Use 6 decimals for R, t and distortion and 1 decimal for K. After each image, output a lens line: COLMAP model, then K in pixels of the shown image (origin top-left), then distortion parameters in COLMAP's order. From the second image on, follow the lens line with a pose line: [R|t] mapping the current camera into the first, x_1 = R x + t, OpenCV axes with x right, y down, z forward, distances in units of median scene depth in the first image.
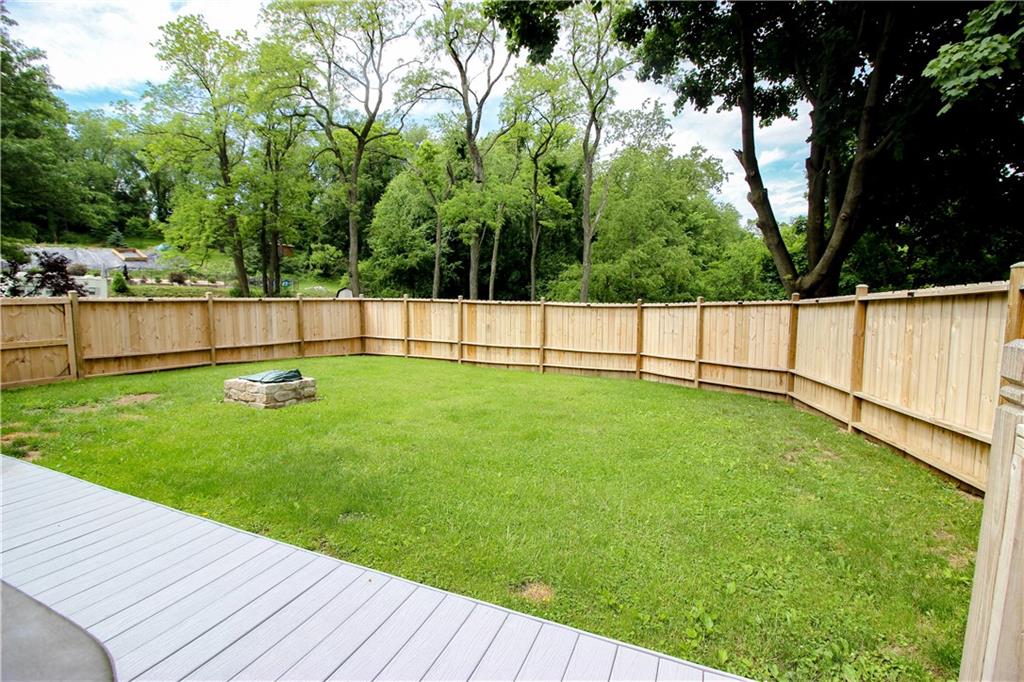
lens RADIAL K [[473.7, 0, 512.0], [0, 473.7, 341.0], [0, 0, 1]] dist [0.002115, -0.012042]
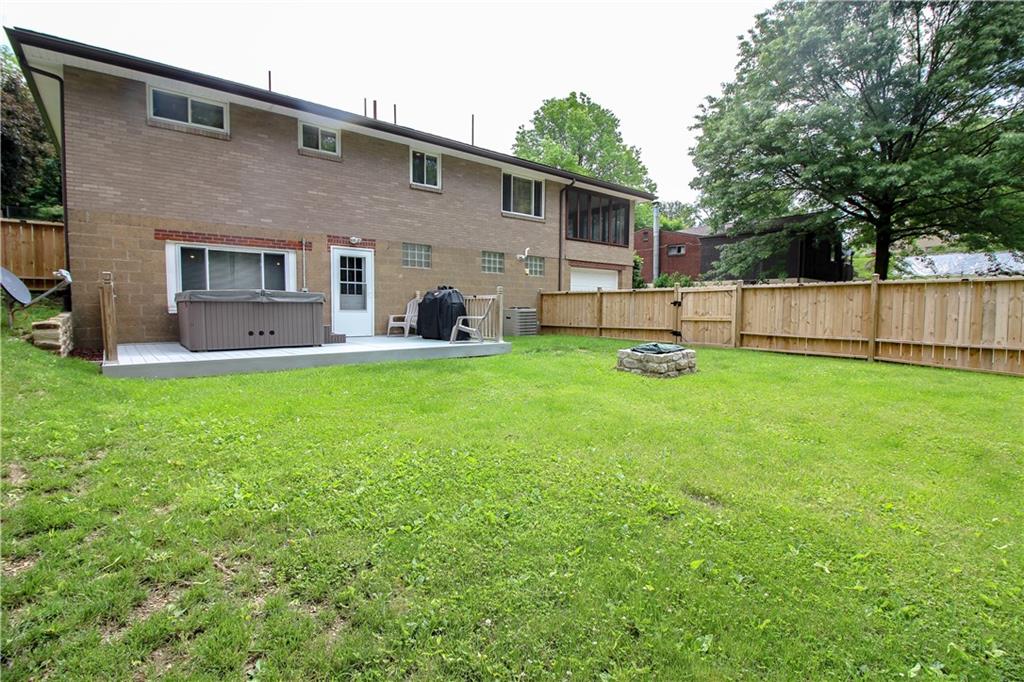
lens RADIAL K [[473.7, 0, 512.0], [0, 473.7, 341.0], [0, 0, 1]] dist [0.002115, -0.012042]
pose [[-0.469594, 0.055371, -0.881145, 0.466443], [-0.081904, 0.990995, 0.105924, -0.023546], [0.879075, 0.121910, -0.460830, 0.947640]]
